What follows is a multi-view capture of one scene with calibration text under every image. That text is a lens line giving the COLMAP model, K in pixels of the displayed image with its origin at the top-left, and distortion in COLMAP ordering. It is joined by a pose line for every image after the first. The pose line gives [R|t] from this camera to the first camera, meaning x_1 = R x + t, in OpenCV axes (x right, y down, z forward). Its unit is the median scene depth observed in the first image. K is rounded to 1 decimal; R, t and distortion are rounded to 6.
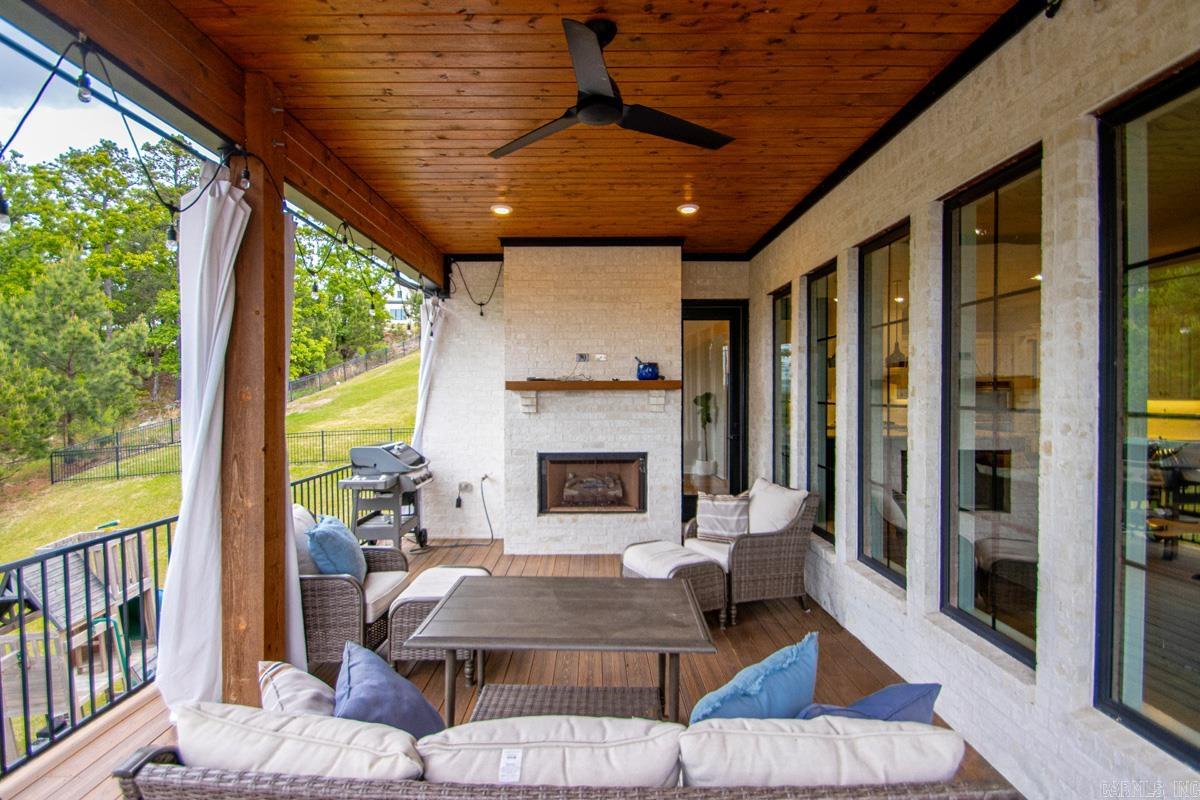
lens RADIAL K [[577.4, 0, 600.0], [0, 577.4, 400.0], [0, 0, 1]] dist [-0.000028, -0.012465]
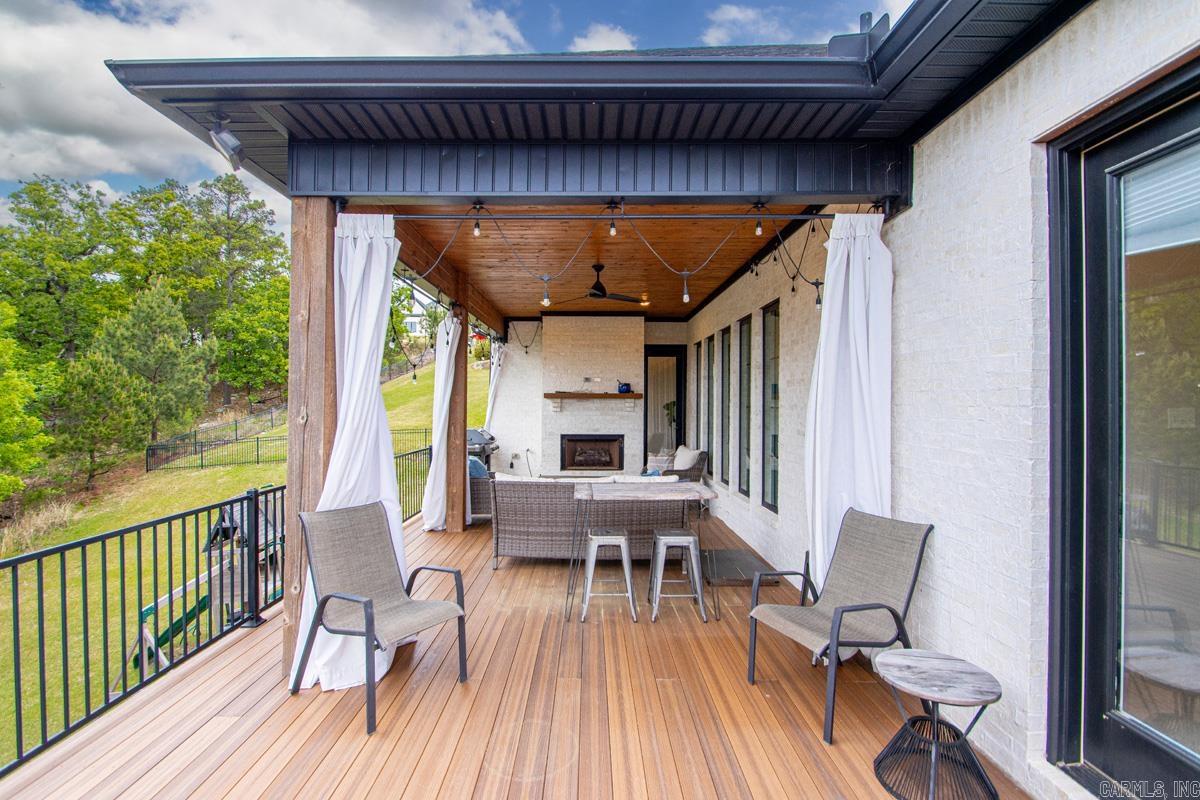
lens RADIAL K [[558.8, 0, 589.6], [0, 558.8, 398.4], [0, 0, 1]] dist [0.014540, -0.016631]
pose [[0.999904, 0.008067, -0.011272, -0.002956], [-0.008270, 0.999803, -0.018061, 0.011515], [0.011124, 0.018152, 0.999773, -0.616241]]
